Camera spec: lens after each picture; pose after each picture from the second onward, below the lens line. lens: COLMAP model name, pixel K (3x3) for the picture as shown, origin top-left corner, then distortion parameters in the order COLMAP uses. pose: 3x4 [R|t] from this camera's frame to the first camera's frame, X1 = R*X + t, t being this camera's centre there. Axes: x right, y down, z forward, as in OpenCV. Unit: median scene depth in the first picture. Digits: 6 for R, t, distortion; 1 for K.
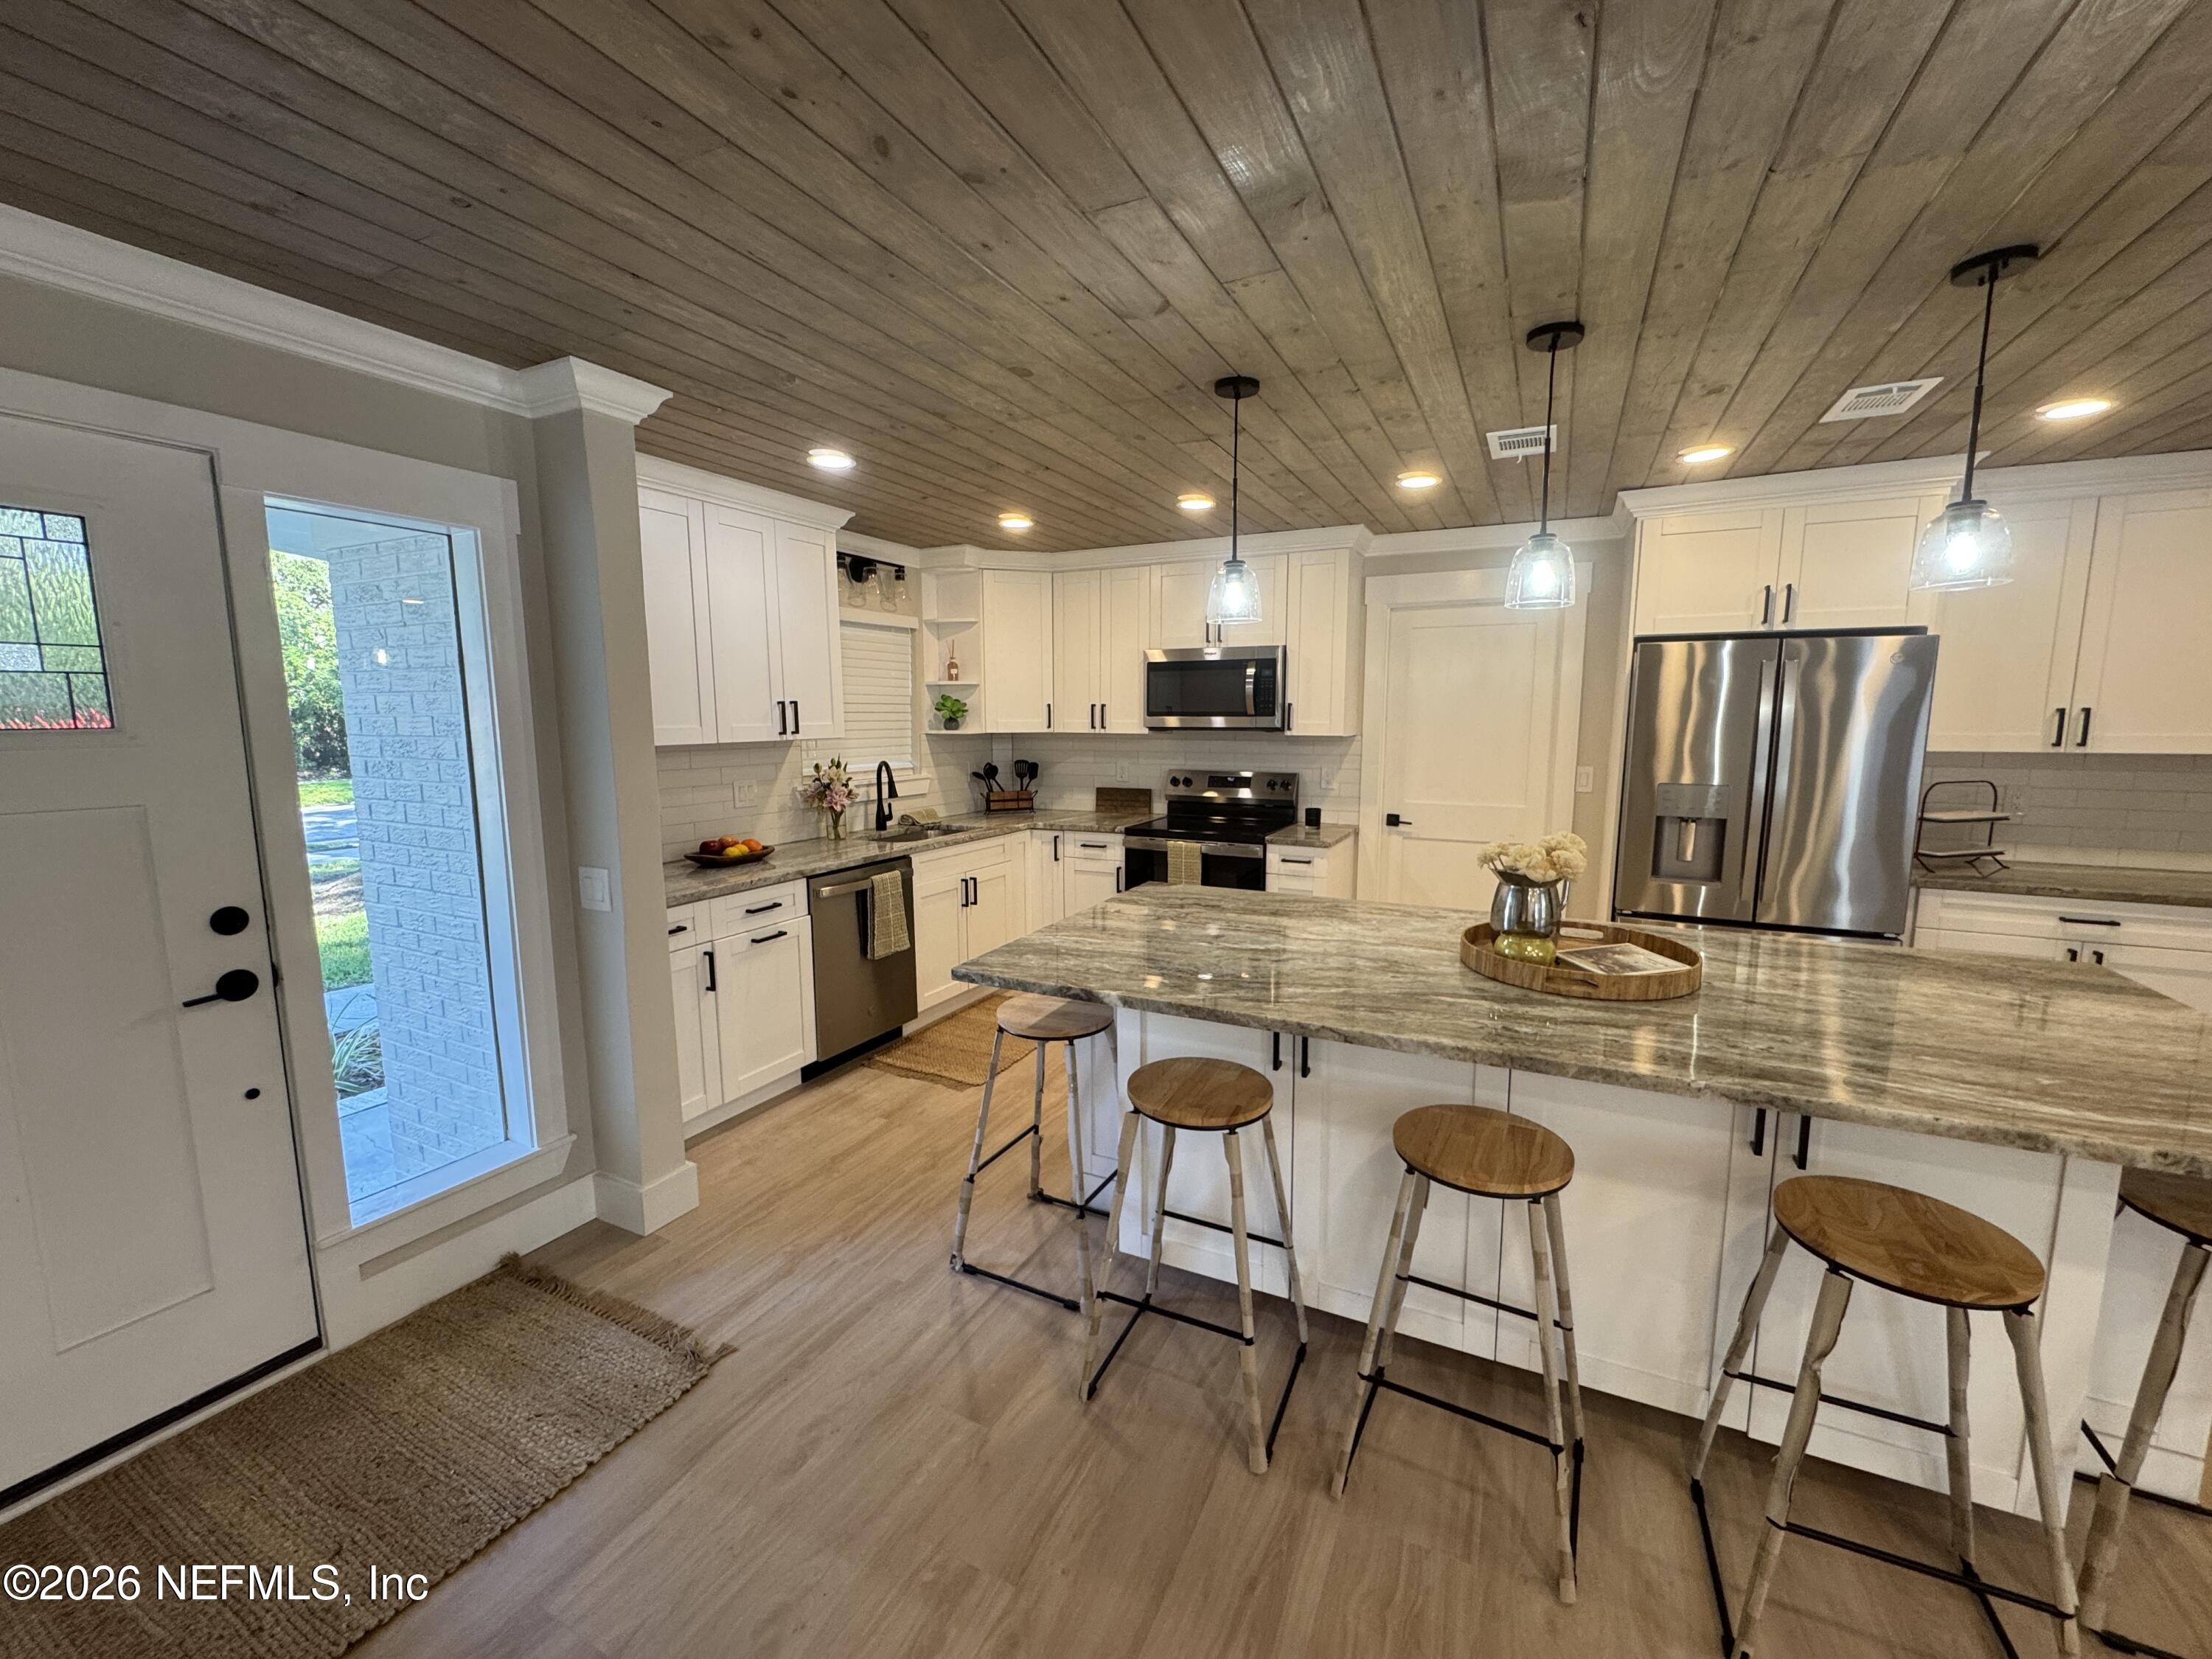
lens RADIAL K [[884.4, 0, 1106.0], [0, 884.4, 829.5], [0, 0, 1]] dist [-0.000633, -0.000085]
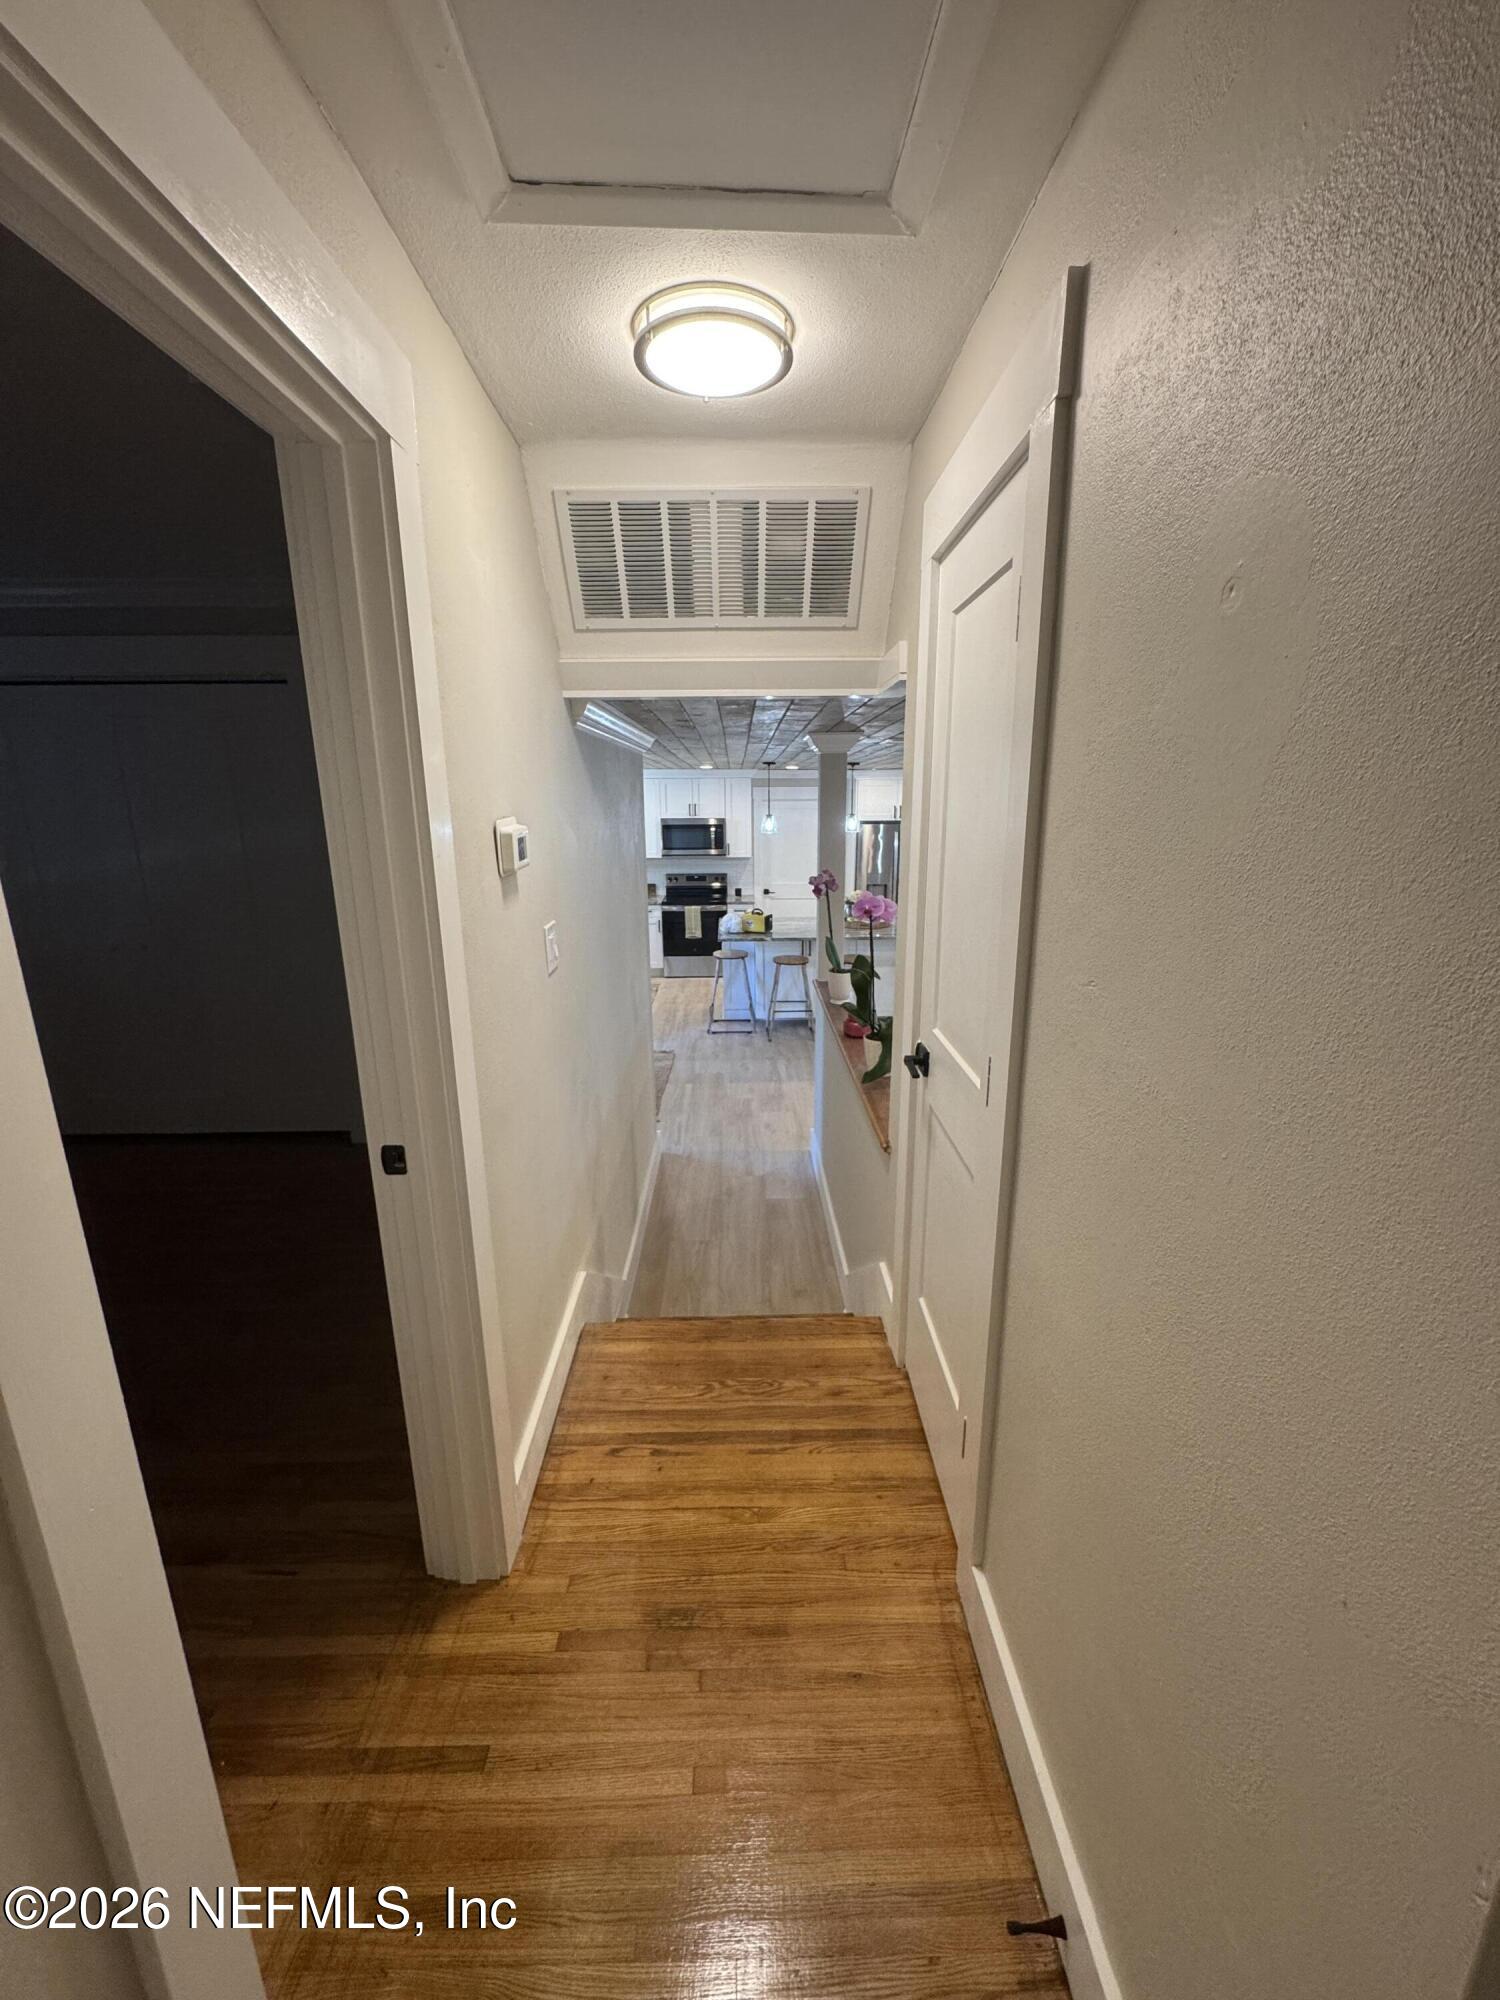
lens RADIAL K [[803.0, 0, 750.0], [0, 803.0, 1000.0], [0, 0, 1]] dist [-0.003070, 0.000093]
pose [[0.884959, -0.117490, 0.450604, -0.987414], [0.067329, 0.989763, 0.125839, 0.003376], [-0.460777, -0.081024, 0.883810, -1.228407]]
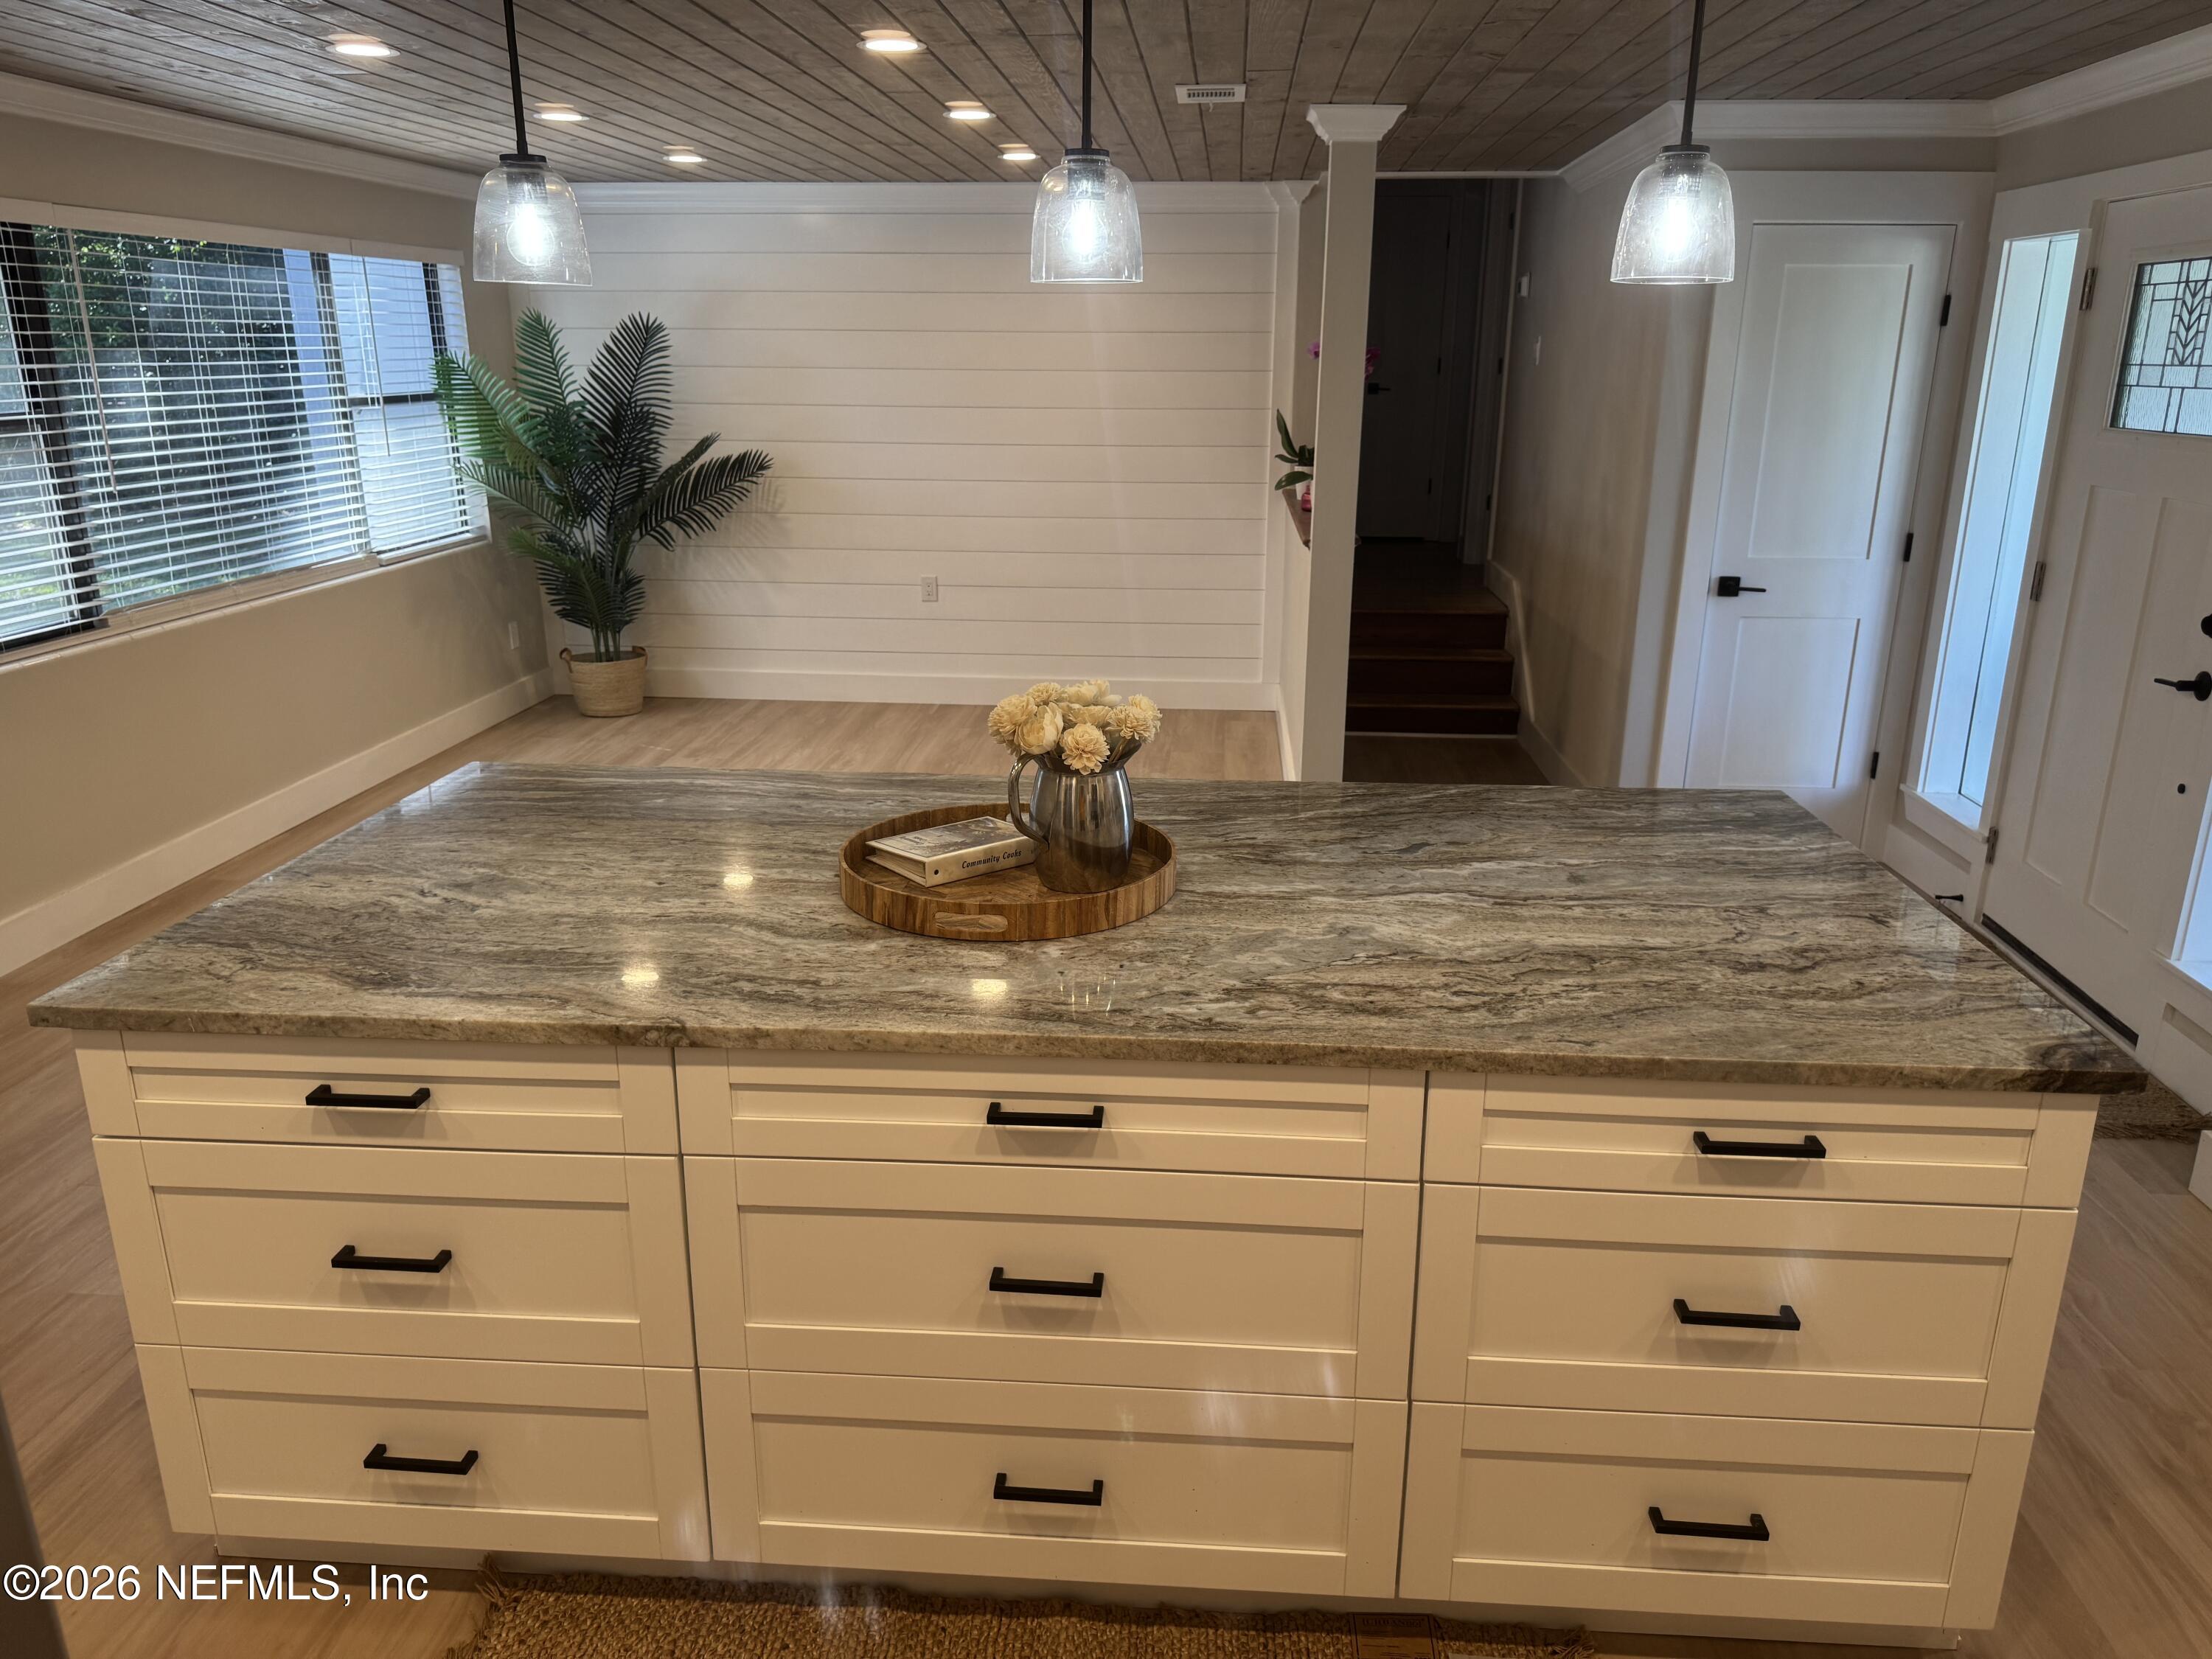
lens RADIAL K [[1581.1, 0, 1106.0], [0, 1581.1, 829.5], [0, 0, 1]] dist [0.137925, -0.210469]
pose [[-0.923729, 0.112310, -0.366211, 0.564040], [-0.050337, 0.912167, 0.406715, -0.223202], [0.379724, 0.394129, -0.836942, 1.261346]]
